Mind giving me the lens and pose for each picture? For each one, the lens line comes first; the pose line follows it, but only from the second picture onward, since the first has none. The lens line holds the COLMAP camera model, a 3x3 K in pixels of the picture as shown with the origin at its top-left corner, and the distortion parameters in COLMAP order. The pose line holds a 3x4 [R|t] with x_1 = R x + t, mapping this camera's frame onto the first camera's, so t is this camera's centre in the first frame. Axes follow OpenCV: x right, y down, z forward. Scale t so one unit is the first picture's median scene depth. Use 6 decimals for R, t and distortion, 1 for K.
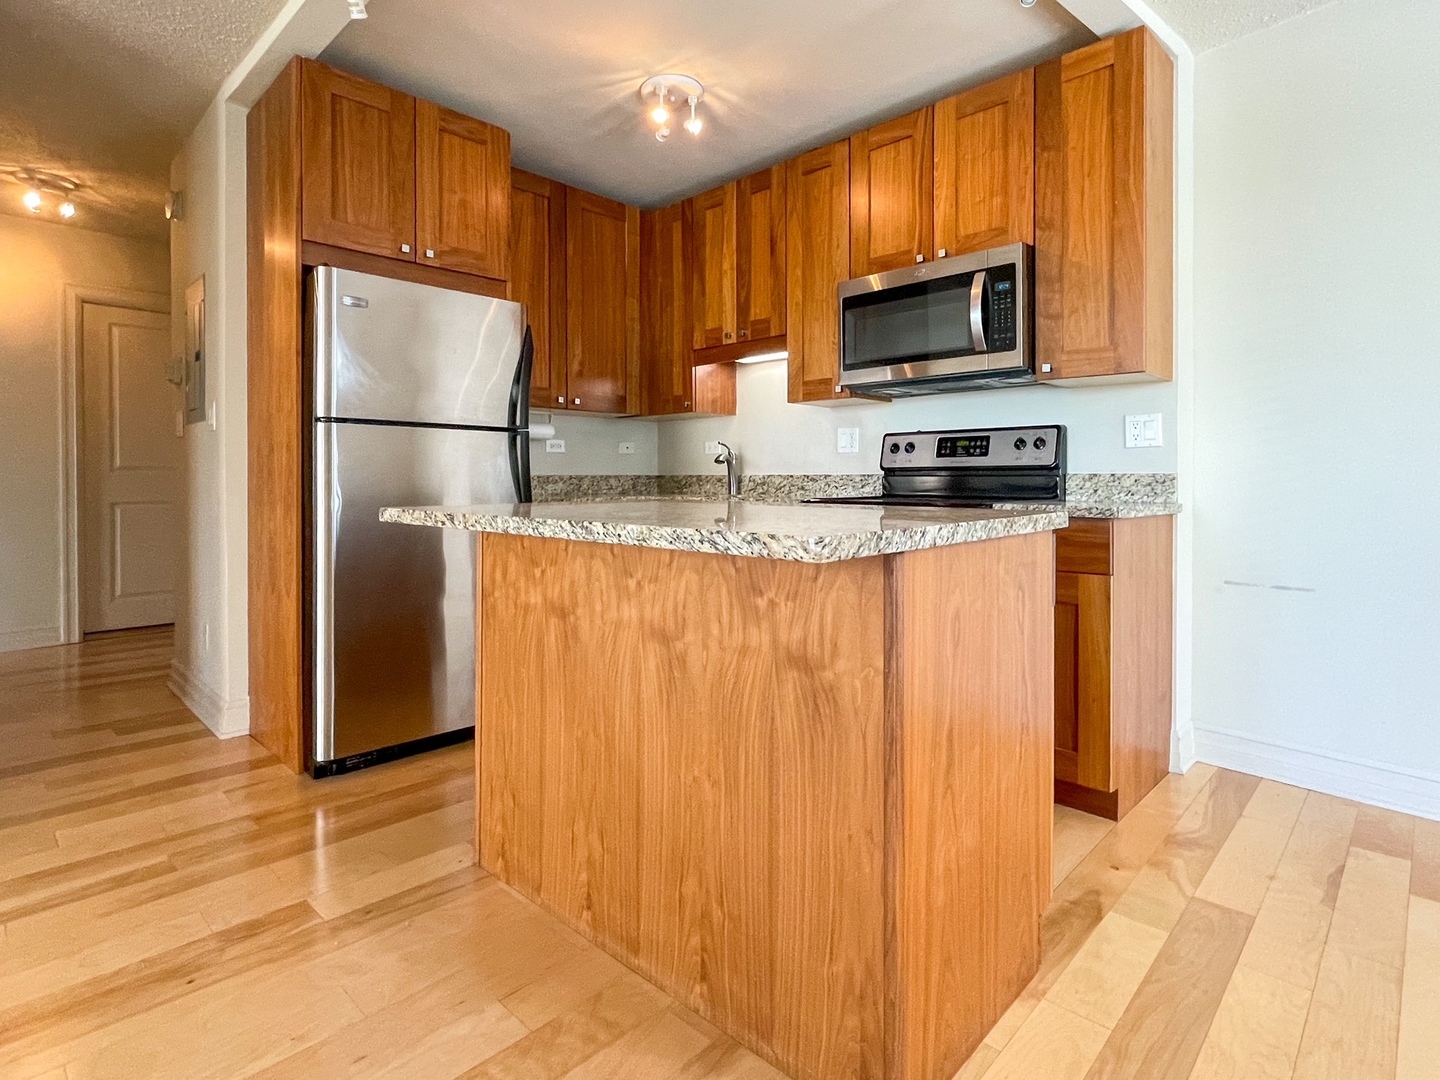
lens RADIAL K [[734.4, 0, 720.0], [0, 734.4, 540.0], [0, 0, 1]] dist [-0.001875, -0.000971]
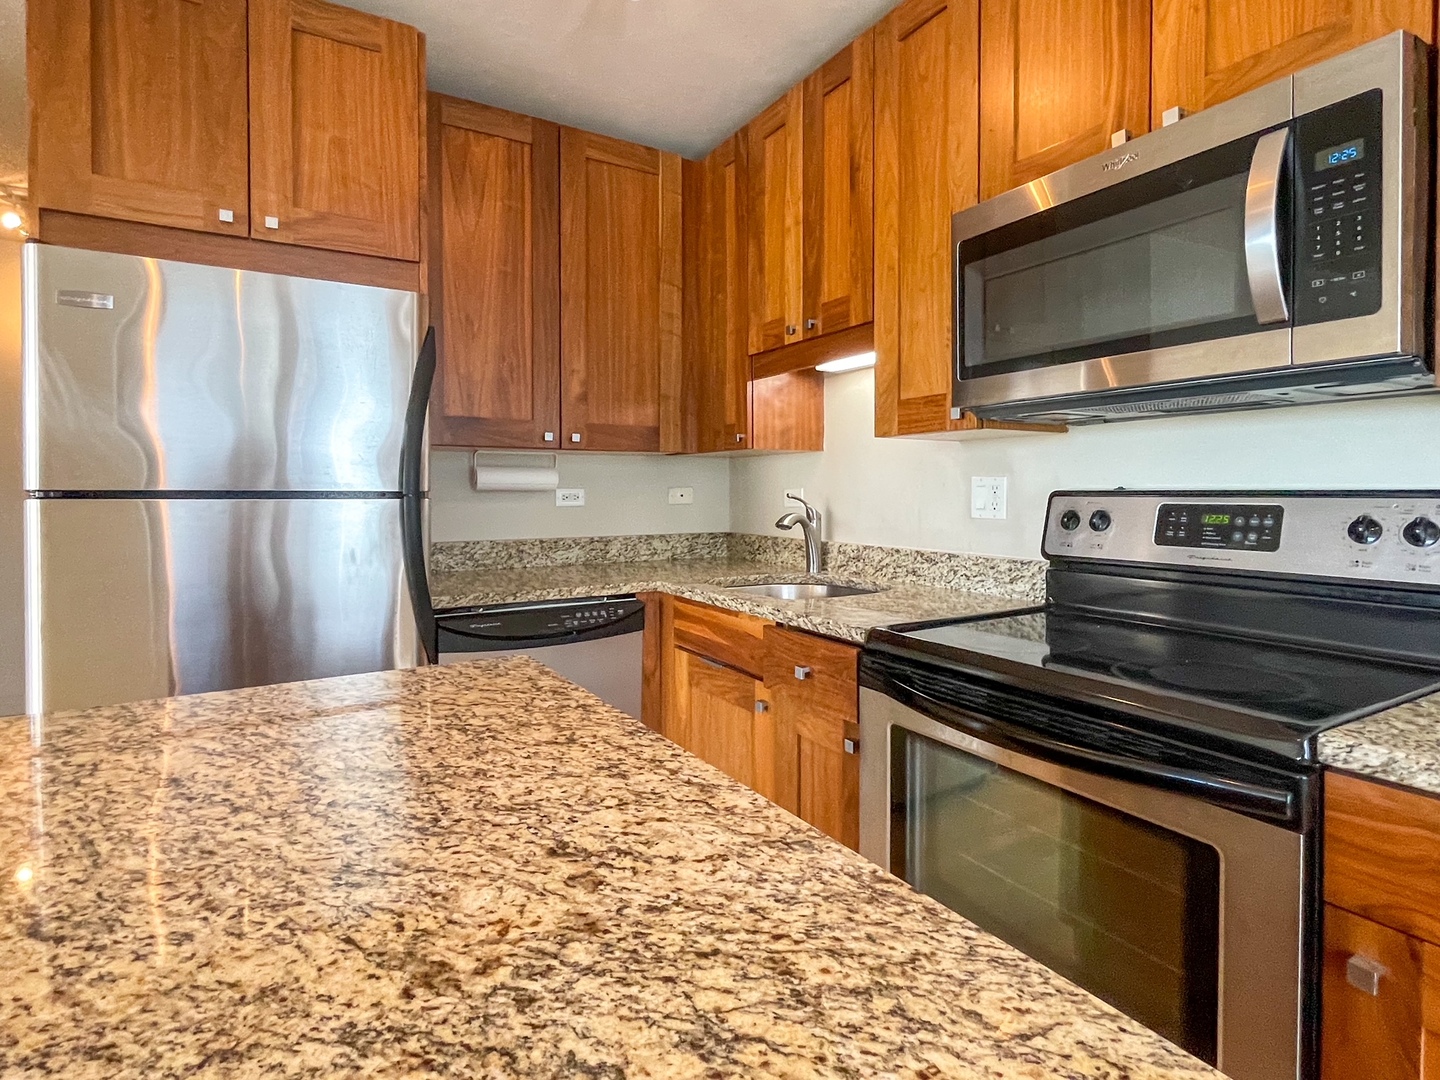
lens RADIAL K [[742.5, 0, 720.0], [0, 742.5, 540.0], [0, 0, 1]] dist [-0.004234, 0.000445]
pose [[0.967755, 0.015689, -0.251402, 0.123476], [-0.020373, 0.999664, -0.016037, -0.093531], [0.251066, 0.020642, 0.967750, 0.400927]]
